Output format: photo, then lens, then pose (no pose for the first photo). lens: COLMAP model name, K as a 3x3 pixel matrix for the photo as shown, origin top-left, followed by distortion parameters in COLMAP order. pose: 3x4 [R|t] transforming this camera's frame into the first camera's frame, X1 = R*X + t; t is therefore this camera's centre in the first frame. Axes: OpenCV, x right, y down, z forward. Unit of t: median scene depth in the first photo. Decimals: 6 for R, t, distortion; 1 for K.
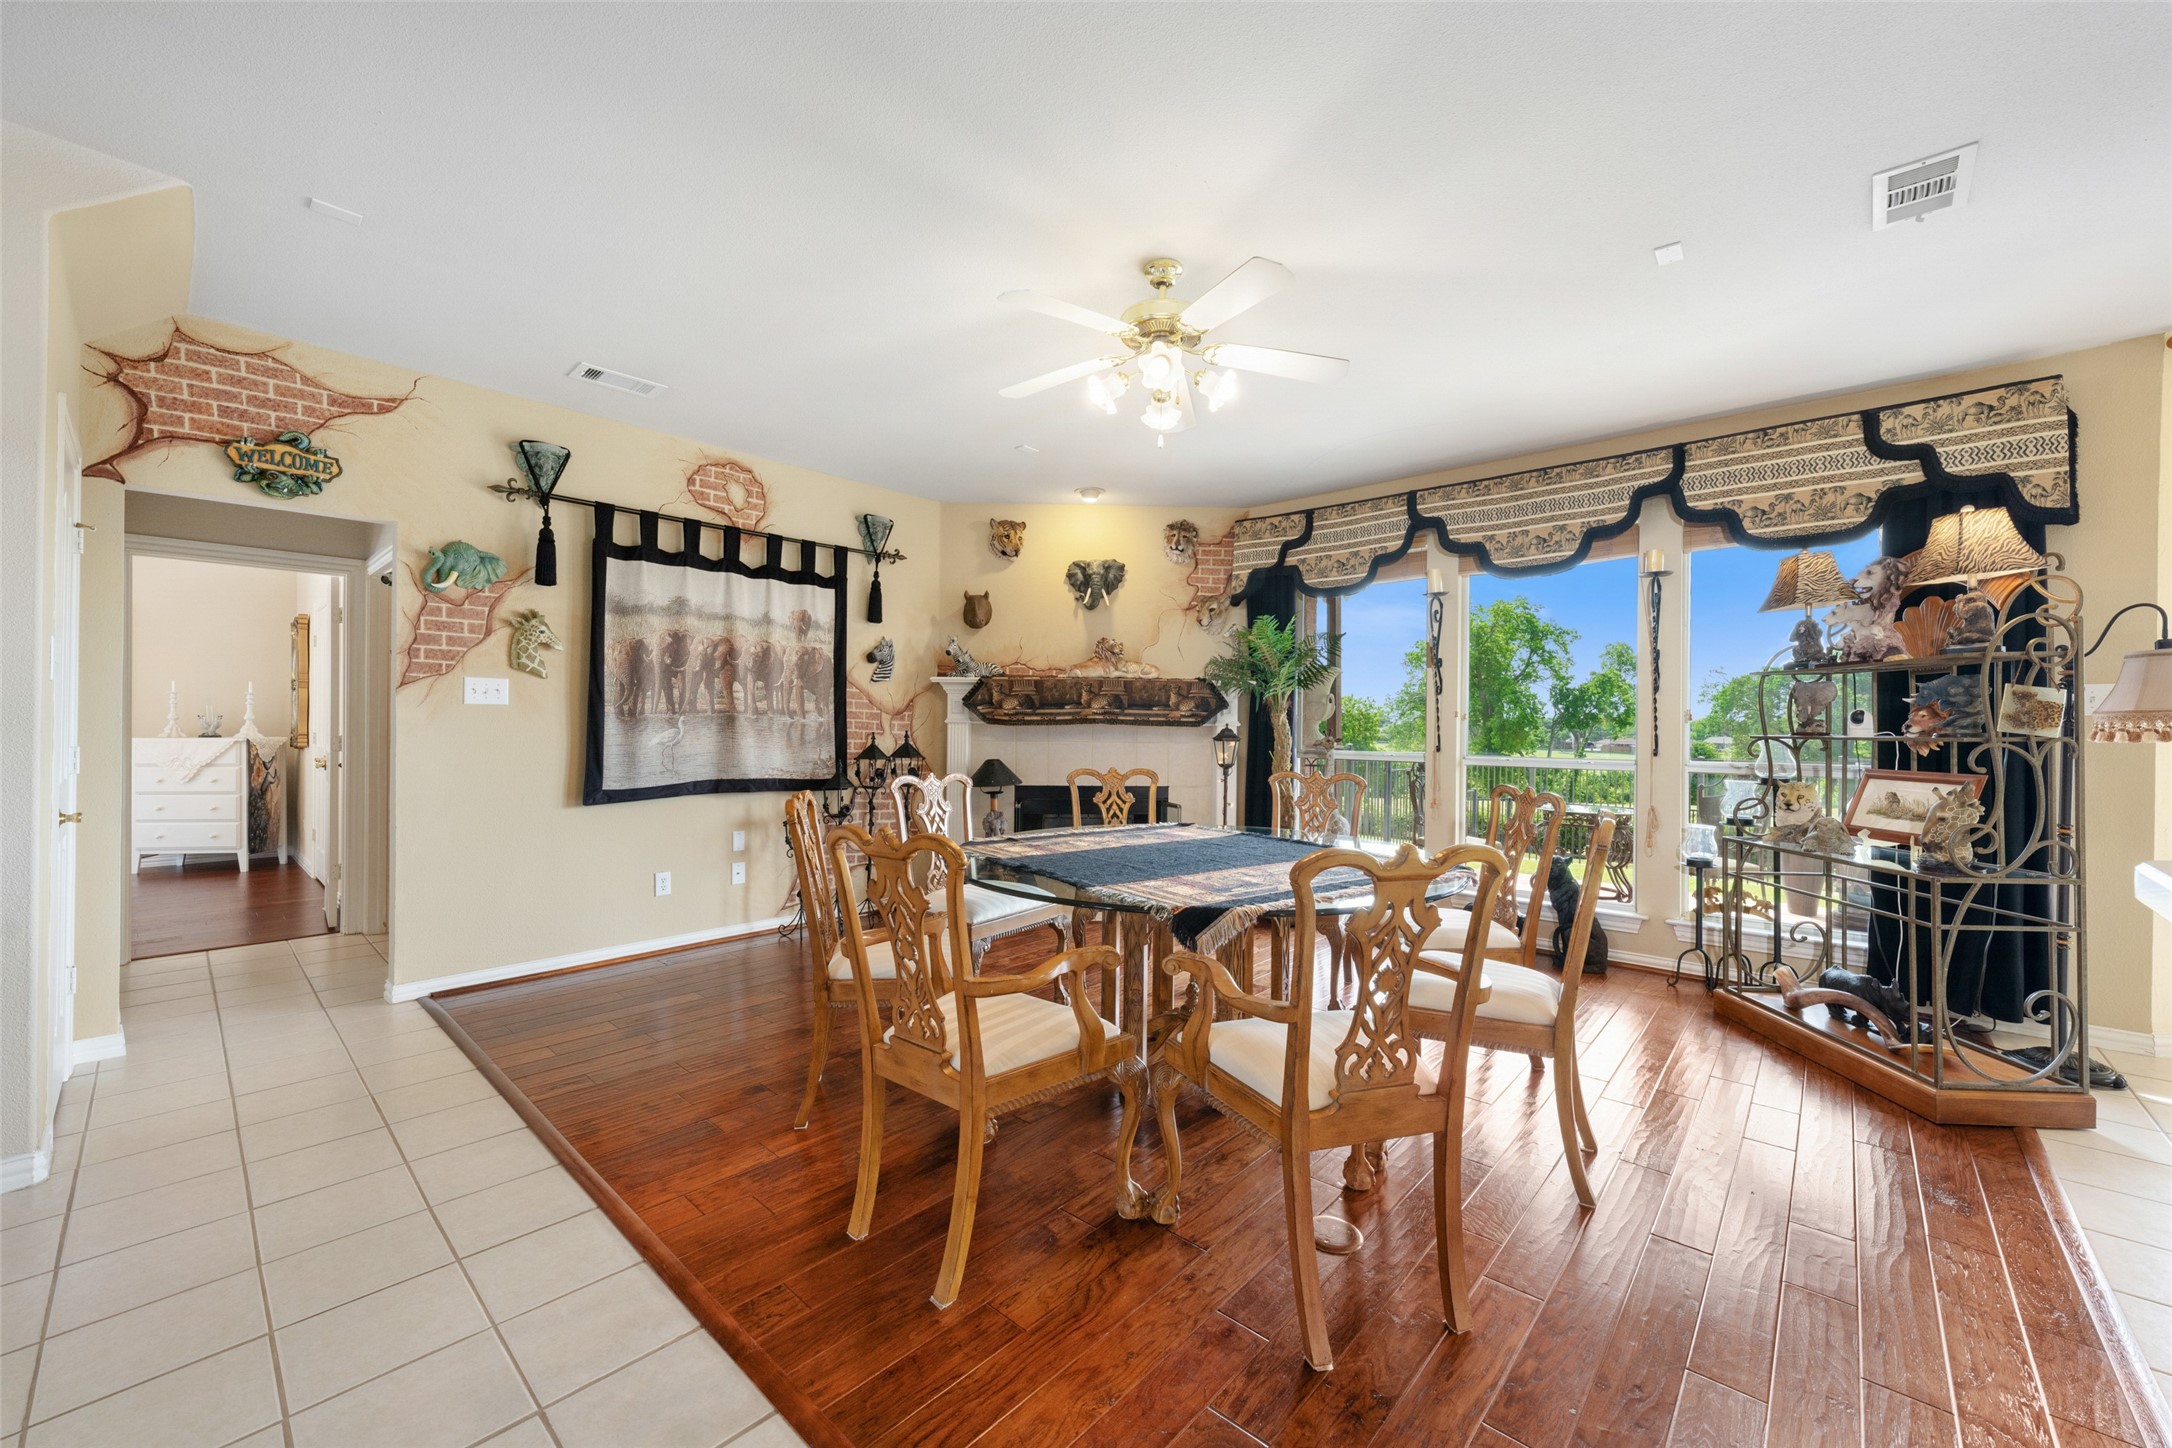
lens RADIAL K [[834.1, 0, 1086.0], [0, 834.1, 724.0], [0, 0, 1]] dist [-0.000915, -0.000051]
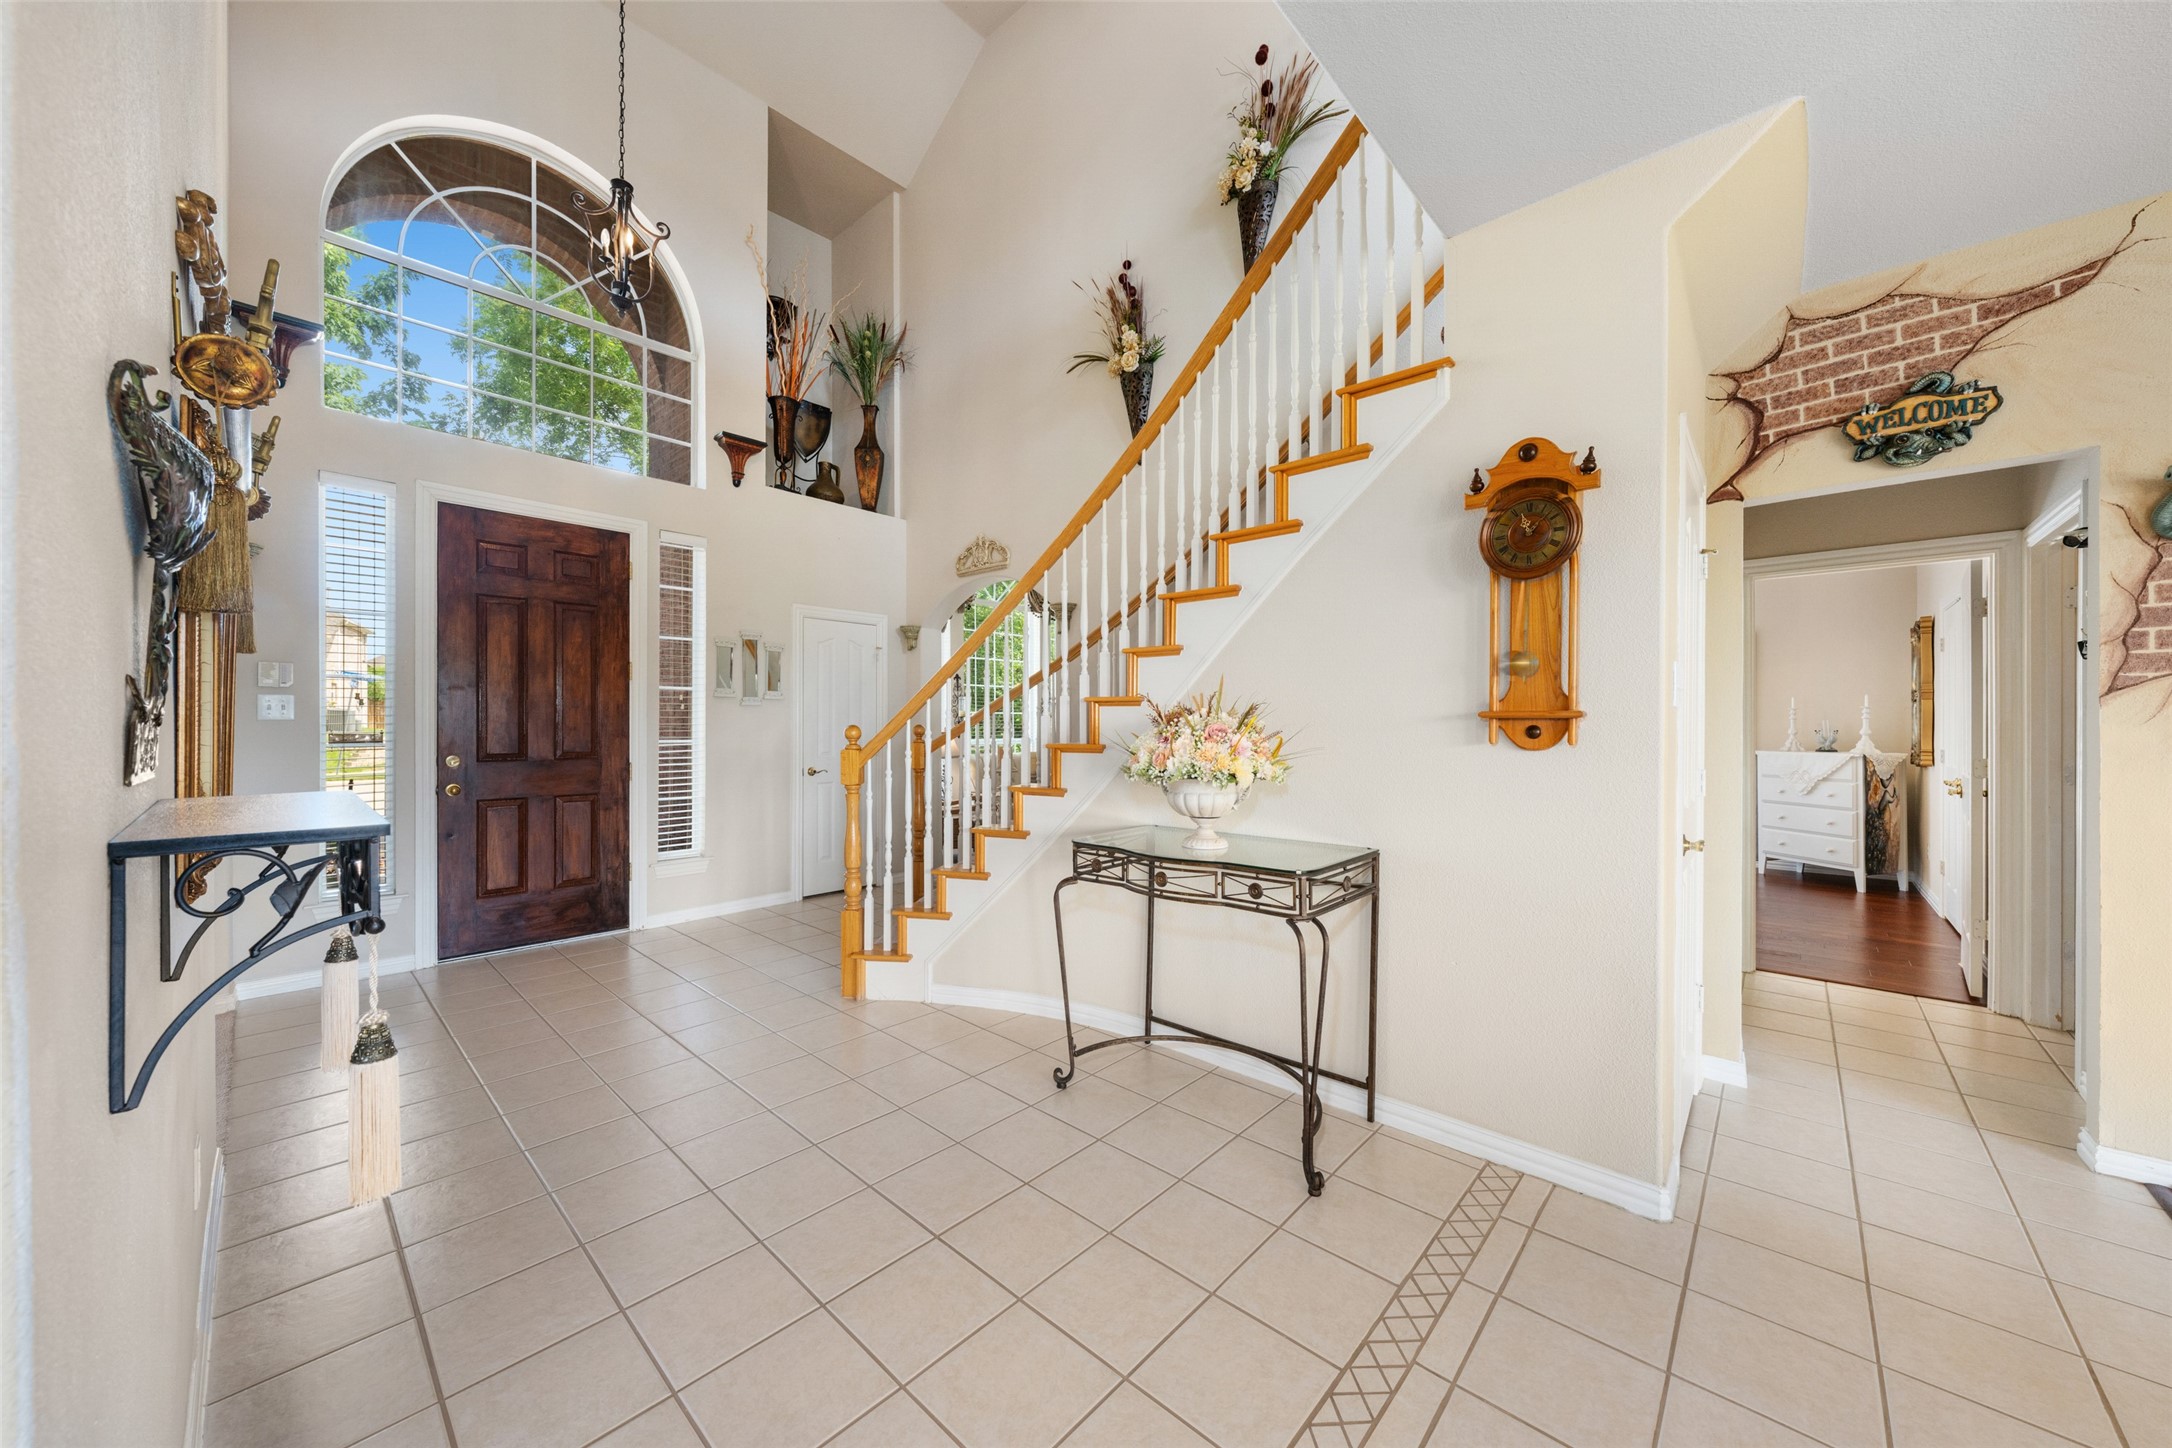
lens RADIAL K [[764.6, 0, 1086.0], [0, 764.6, 724.0], [0, 0, 1]] dist [-0.000469, 0.000199]
pose [[-0.007859, -0.008530, -0.999933, -0.158003], [-0.002379, 0.999961, -0.008511, -0.010558], [0.999966, 0.002312, -0.007879, 0.147515]]
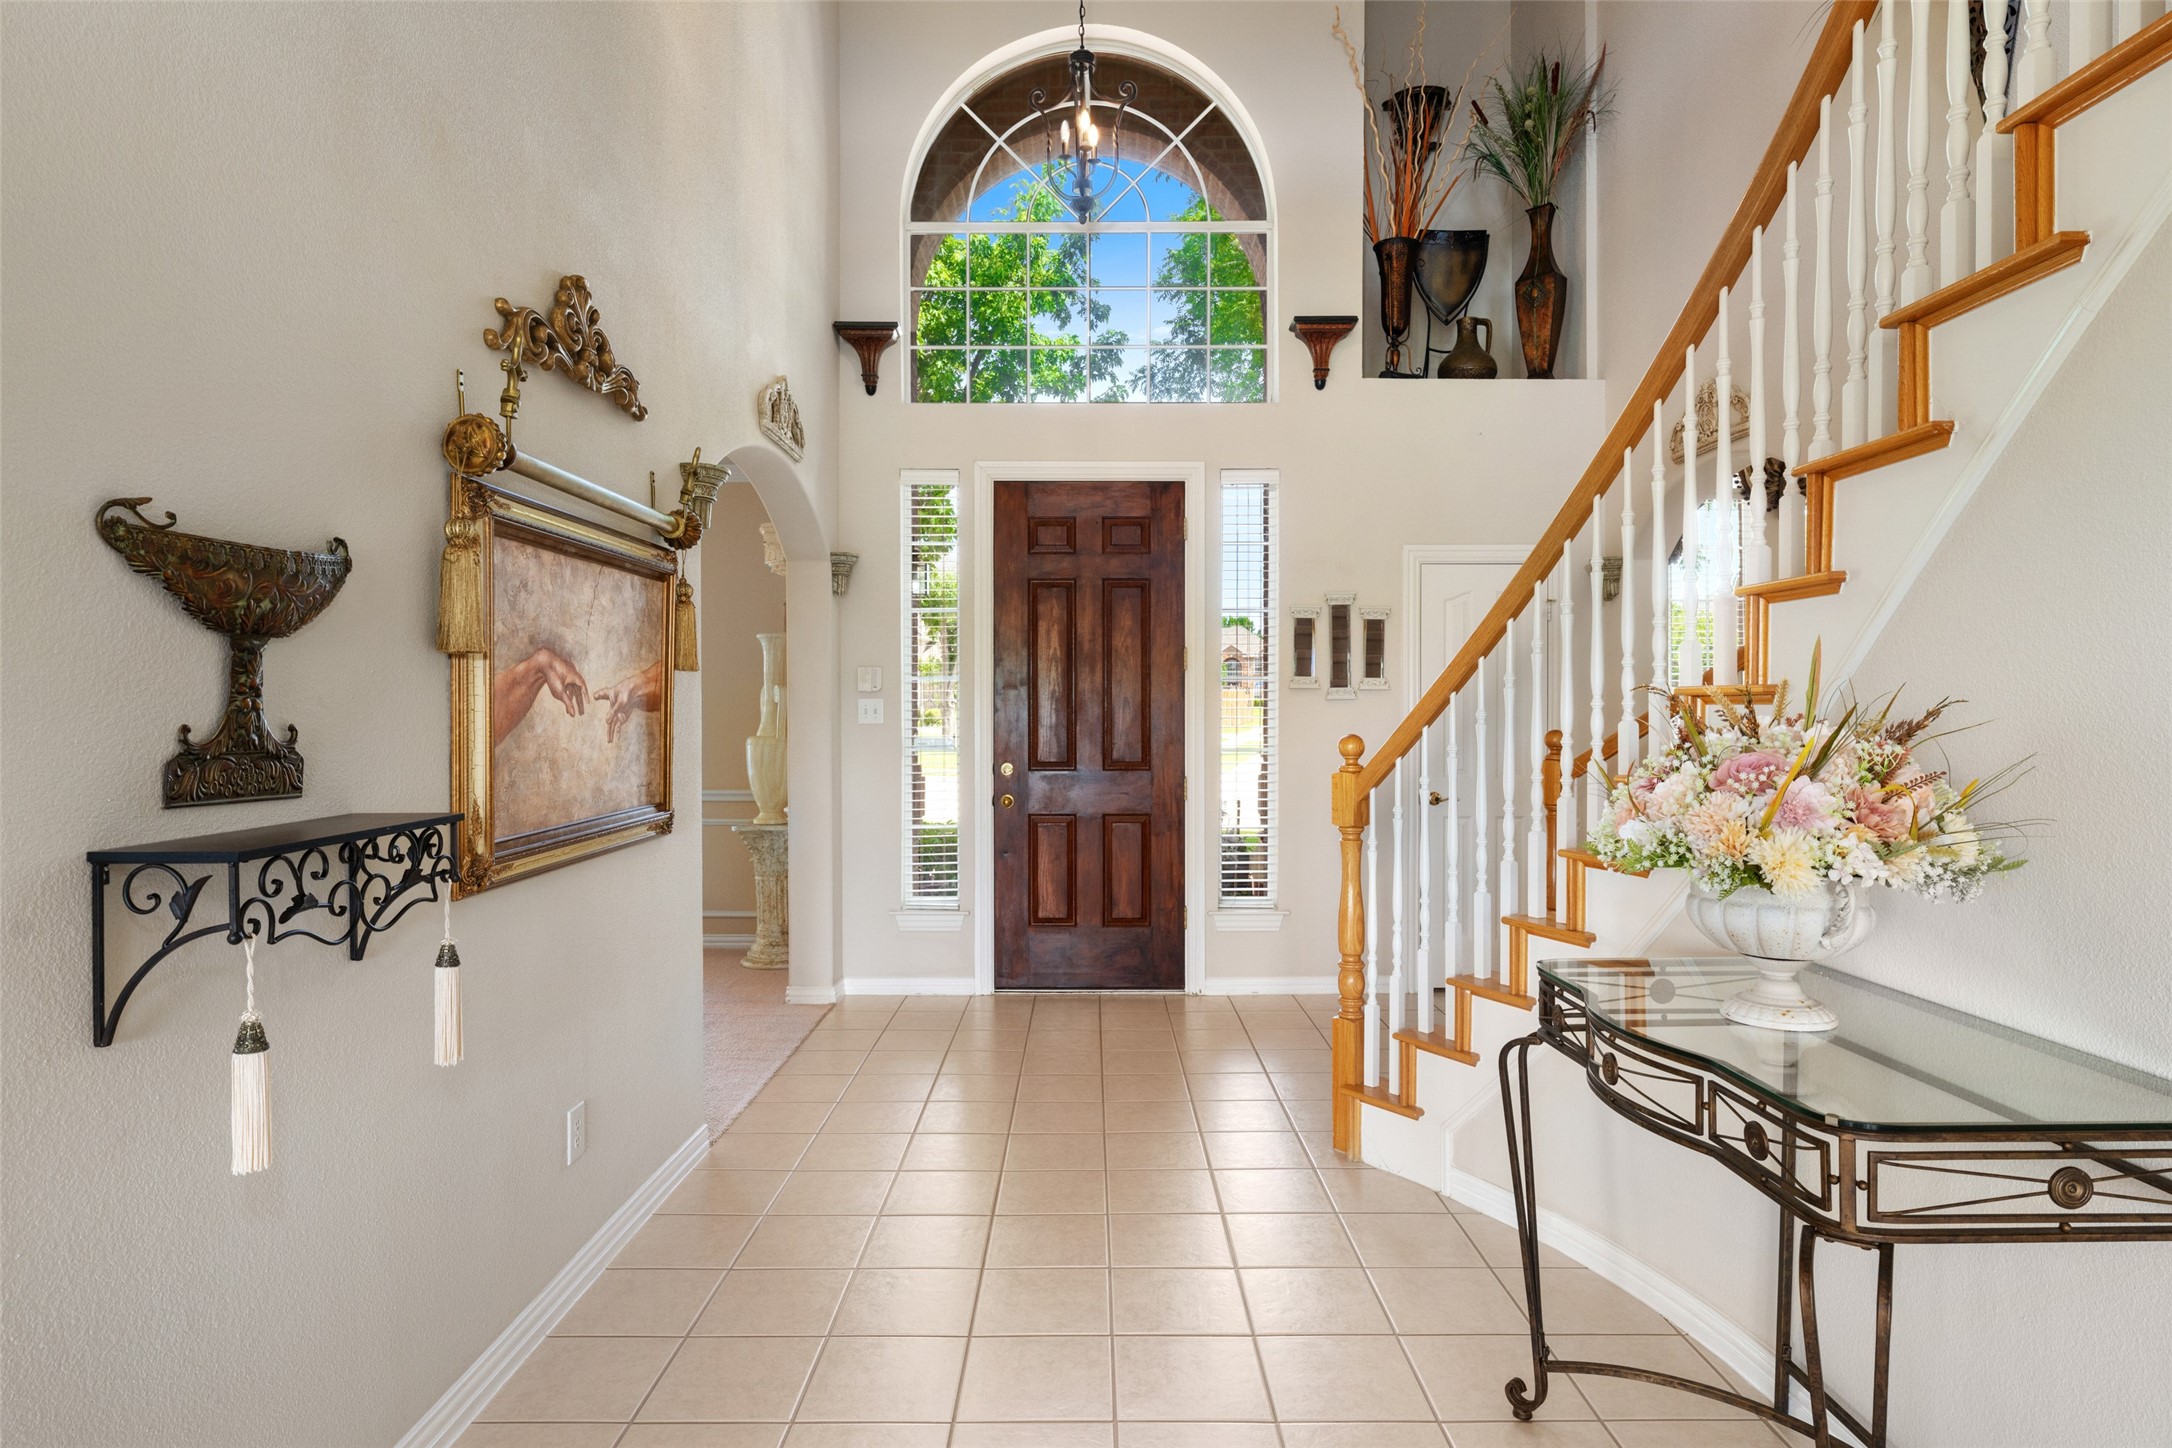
lens RADIAL K [[1170.4, 0, 1087.7], [0, 1170.4, 715.5], [0, 0, 1]] dist [0.001392, 0.000295]
pose [[-0.740551, -0.006268, -0.671971, -0.307271], [-0.004447, 0.999980, -0.004427, -0.025921], [0.671985, -0.000290, -0.740565, 0.396356]]
